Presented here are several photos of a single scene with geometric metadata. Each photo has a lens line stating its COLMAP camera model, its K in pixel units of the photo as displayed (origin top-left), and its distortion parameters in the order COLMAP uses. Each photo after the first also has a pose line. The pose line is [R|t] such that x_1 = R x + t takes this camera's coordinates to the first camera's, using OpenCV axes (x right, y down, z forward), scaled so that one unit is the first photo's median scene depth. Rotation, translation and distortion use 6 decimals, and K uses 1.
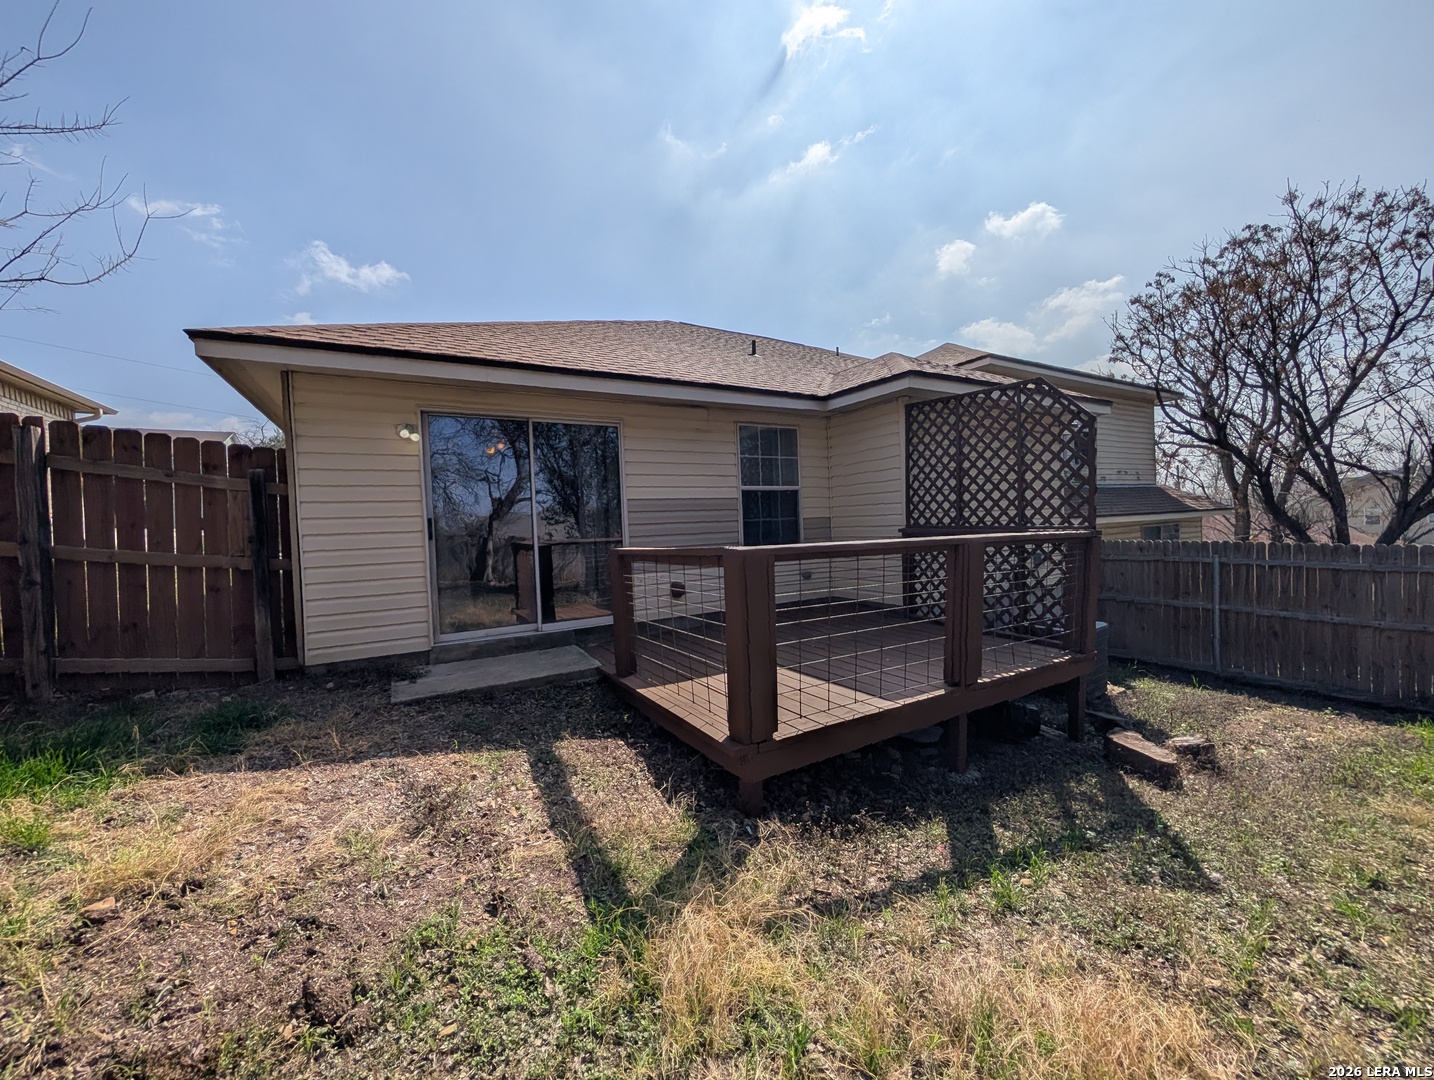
lens RADIAL K [[565.8, 0, 724.7], [0, 565.8, 531.7], [0, 0, 1]] dist [0.001068, 0.000284]
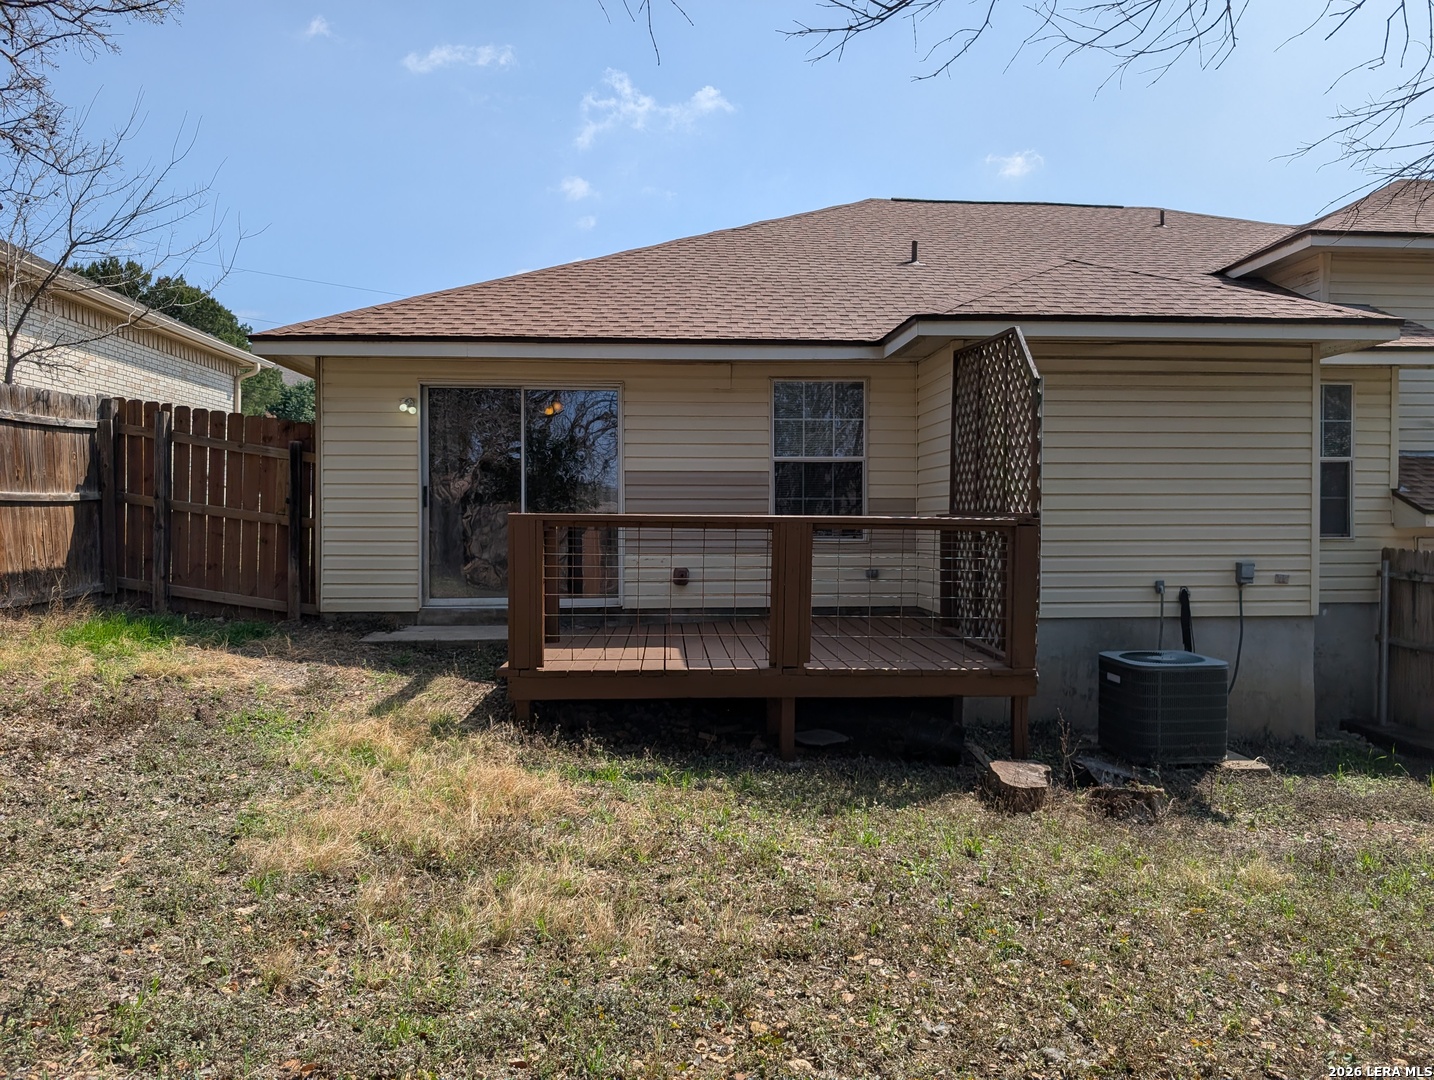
lens RADIAL K [[1025.1, 0, 719.9], [0, 1025.1, 506.4], [0, 0, 1]] dist [-0.029754, -0.001685]
pose [[0.902949, 0.029662, -0.428723, 0.795627], [-0.037764, 0.999233, -0.010403, 0.012717], [0.428085, 0.025584, 0.903376, -0.481983]]
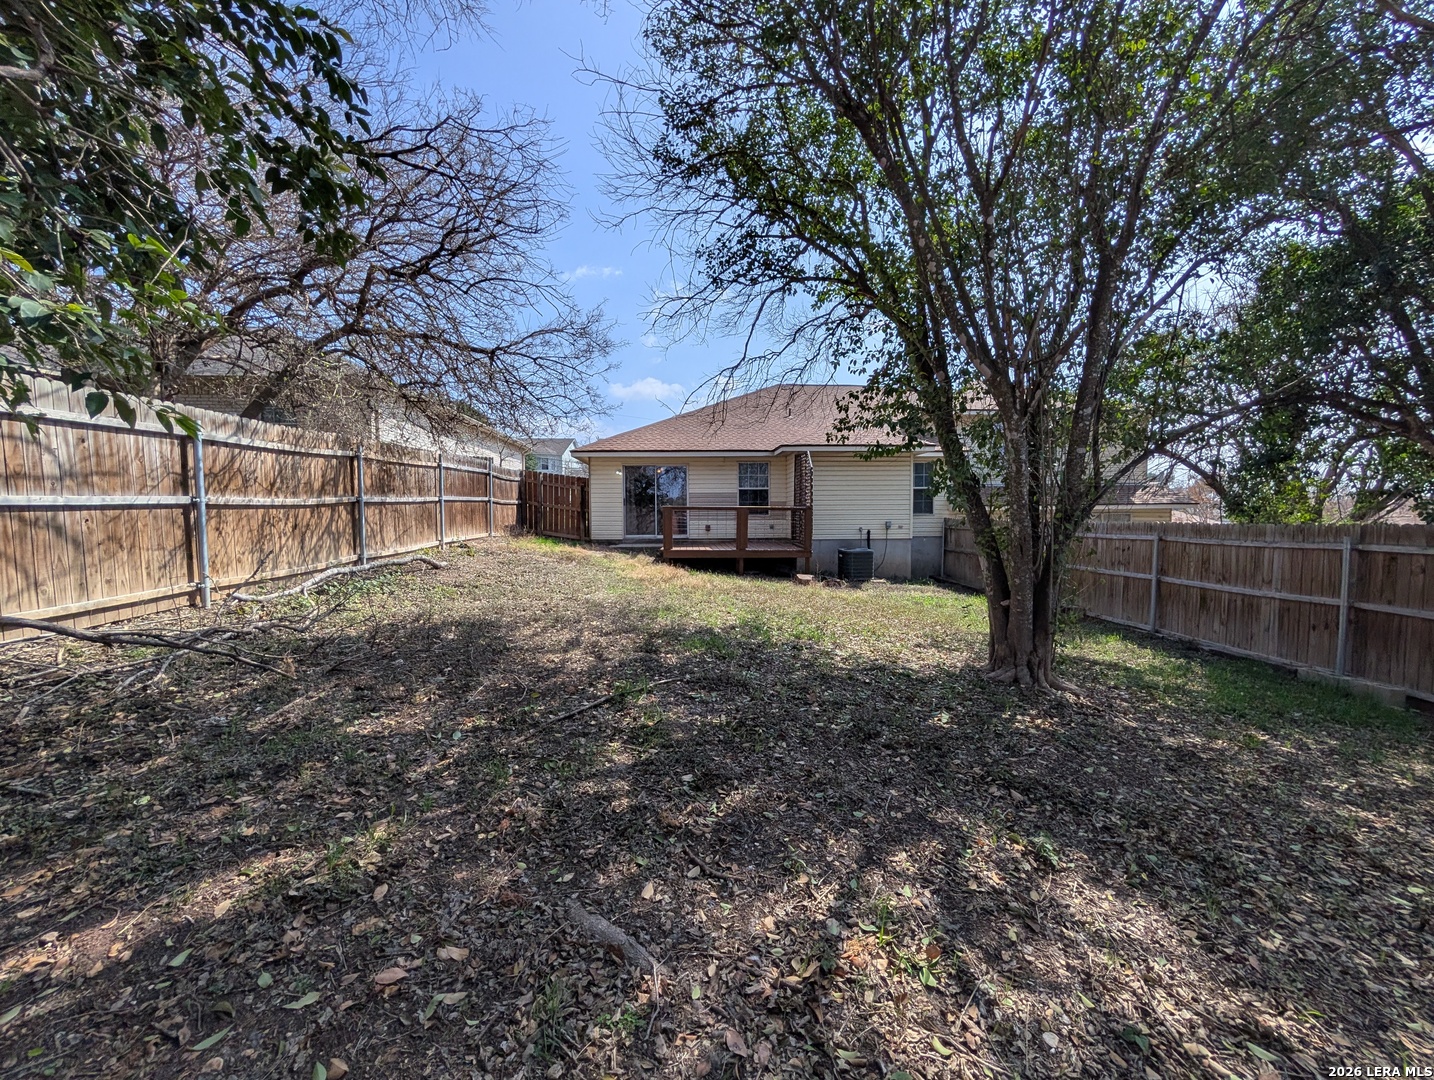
lens RADIAL K [[541.1, 0, 717.0], [0, 541.1, 540.0], [0, 0, 1]] dist [-0.000346, 0.000177]
pose [[0.905609, 0.051346, -0.420995, 1.277752], [-0.032809, 0.998151, 0.051162, 0.038147], [0.422844, -0.032520, 0.905619, -1.588568]]
